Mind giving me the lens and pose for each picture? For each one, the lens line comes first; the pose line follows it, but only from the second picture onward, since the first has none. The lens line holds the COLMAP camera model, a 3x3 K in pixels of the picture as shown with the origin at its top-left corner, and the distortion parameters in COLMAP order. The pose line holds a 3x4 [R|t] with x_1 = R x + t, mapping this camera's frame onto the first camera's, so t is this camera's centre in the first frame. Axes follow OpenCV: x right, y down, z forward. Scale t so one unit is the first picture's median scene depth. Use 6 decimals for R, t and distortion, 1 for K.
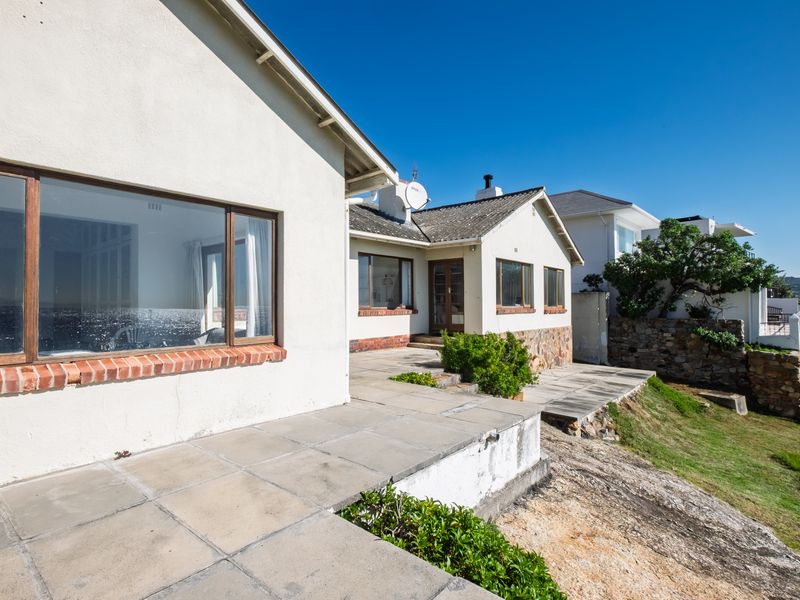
lens RADIAL K [[436.4, 0, 400.0], [0, 436.4, 300.0], [0, 0, 1]] dist [0.002843, -0.002065]
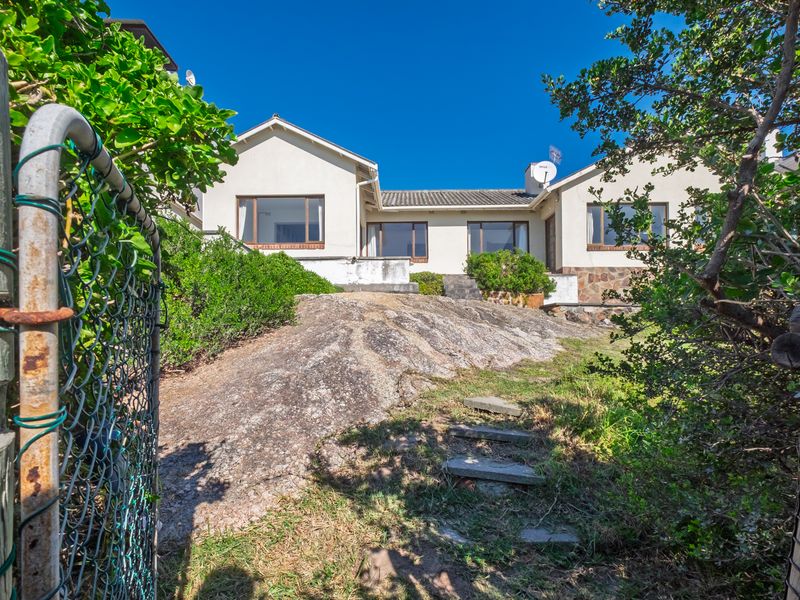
lens RADIAL K [[395.7, 0, 400.0], [0, 395.7, 300.0], [0, 0, 1]] dist [-0.002772, -0.000275]
pose [[0.659105, -0.070680, -0.748722, 0.603310], [0.018086, 0.996776, -0.078175, 0.214868], [0.751834, 0.037984, 0.658258, -0.078818]]
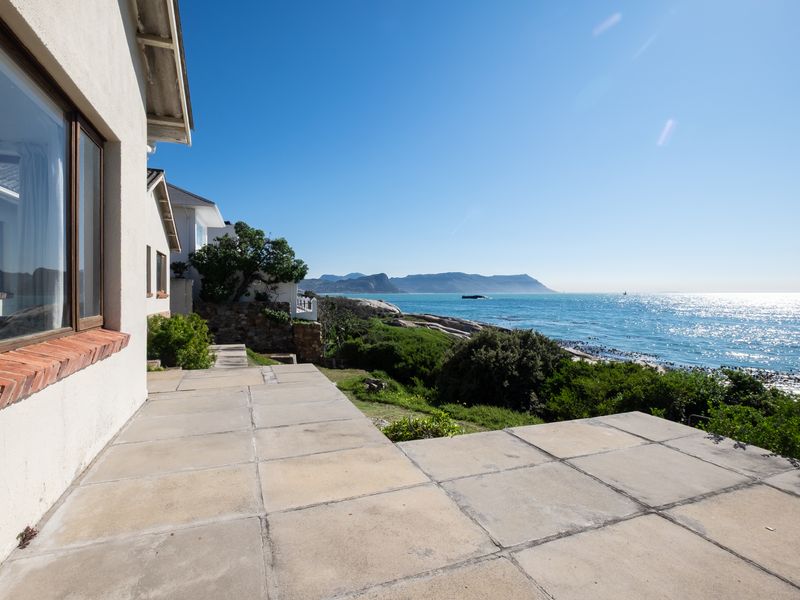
lens RADIAL K [[395.7, 0, 400.0], [0, 395.7, 300.0], [0, 0, 1]] dist [-0.002772, -0.000275]
pose [[0.455346, -0.010457, 0.890253, -0.210681], [-0.010914, 0.999790, 0.017325, 0.013043], [-0.890248, -0.017605, 0.455137, 0.093903]]
